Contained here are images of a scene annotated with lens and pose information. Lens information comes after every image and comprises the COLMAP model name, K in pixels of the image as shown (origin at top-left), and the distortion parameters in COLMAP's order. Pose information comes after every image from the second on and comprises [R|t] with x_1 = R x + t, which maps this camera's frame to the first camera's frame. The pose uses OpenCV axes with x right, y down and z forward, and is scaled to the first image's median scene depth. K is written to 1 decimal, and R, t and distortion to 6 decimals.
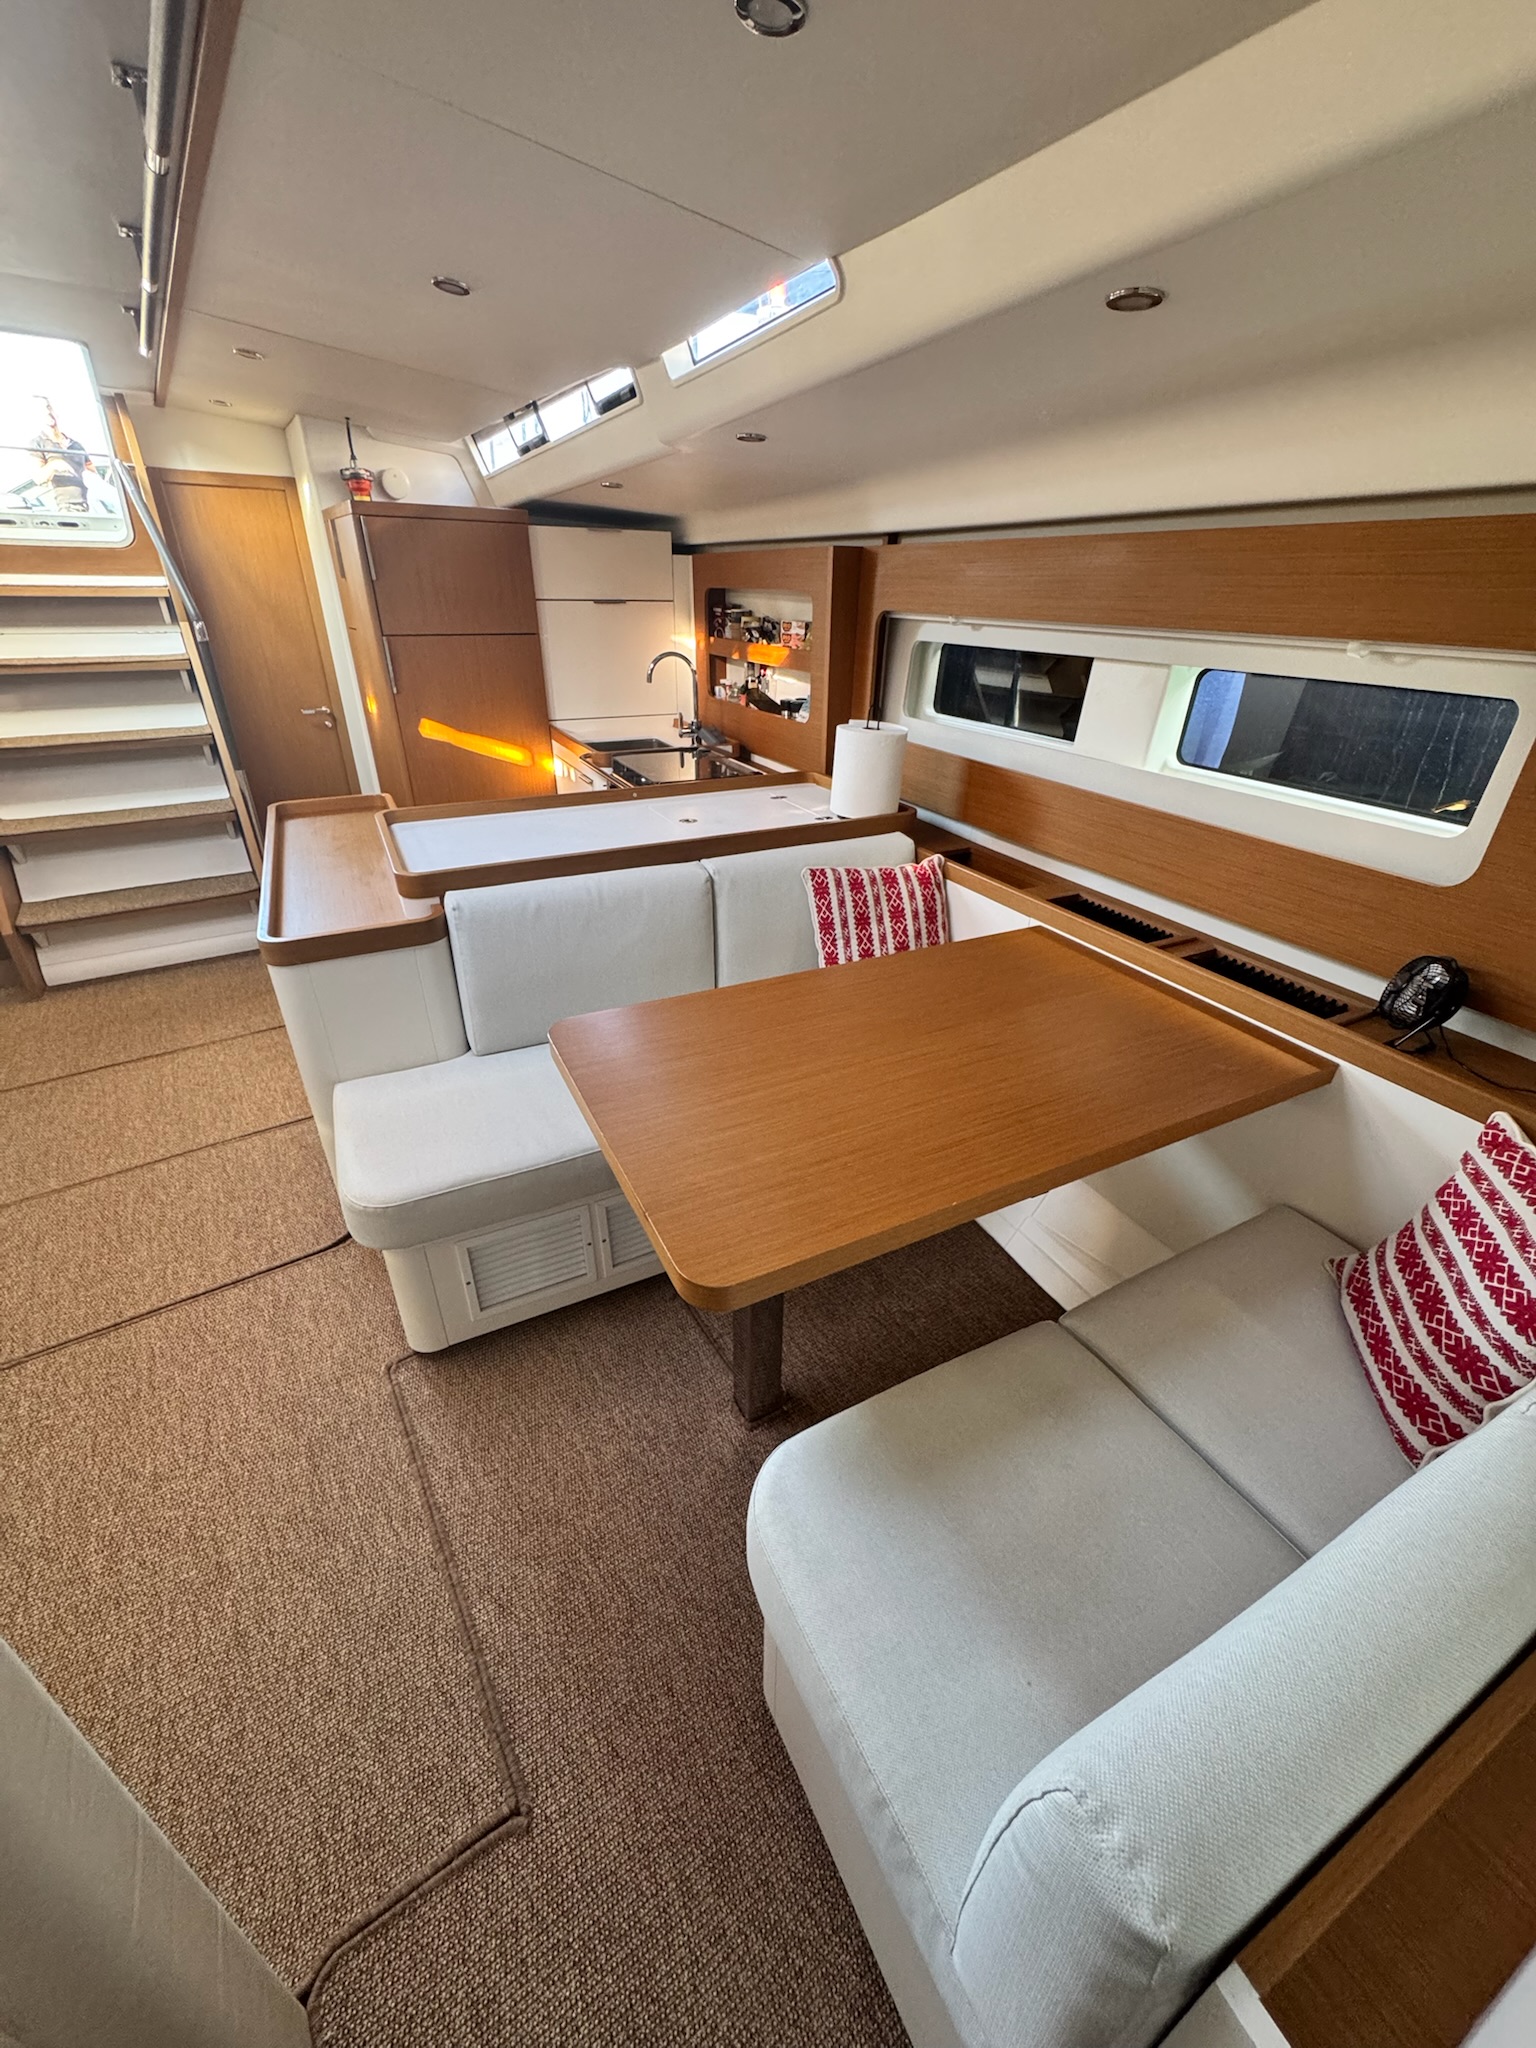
lens RADIAL K [[815.3, 0, 768.0], [0, 815.3, 1024.0], [0, 0, 1]] dist [-0.002051, 0.000334]
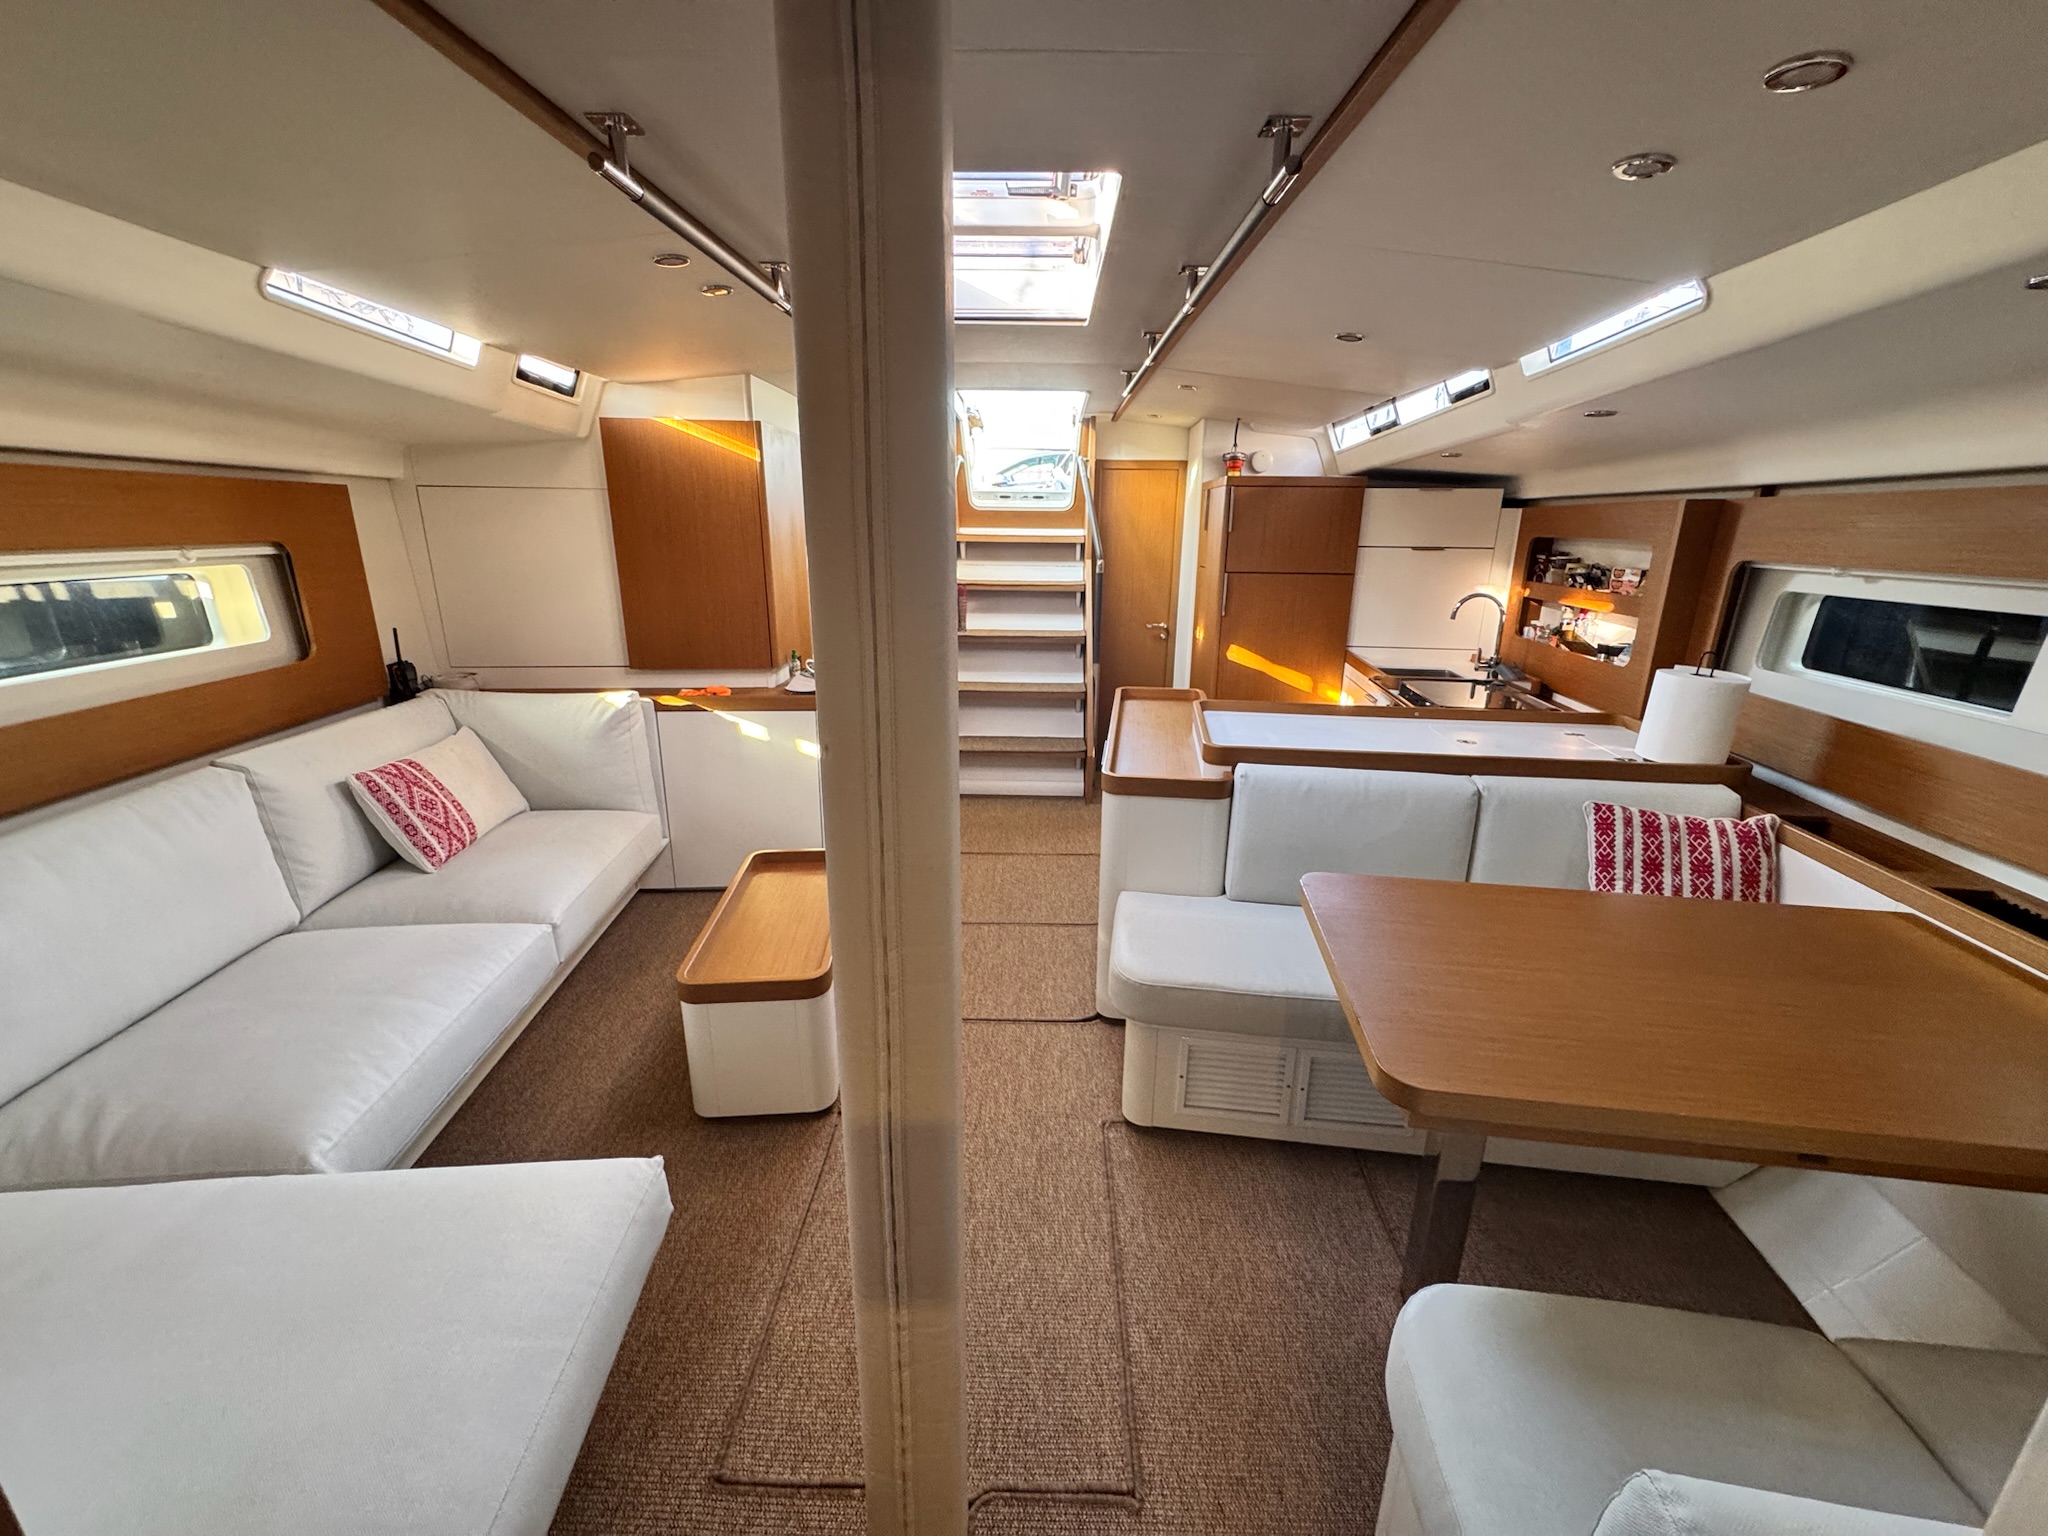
lens RADIAL K [[815.3, 0, 1024.0], [0, 815.3, 768.0], [0, 0, 1]] dist [-0.002051, 0.000334]
pose [[0.816614, 0.156541, -0.555551, 0.023827], [-0.269529, 0.954553, -0.127215, 0.066975], [0.510388, 0.253623, 0.821693, -0.140239]]
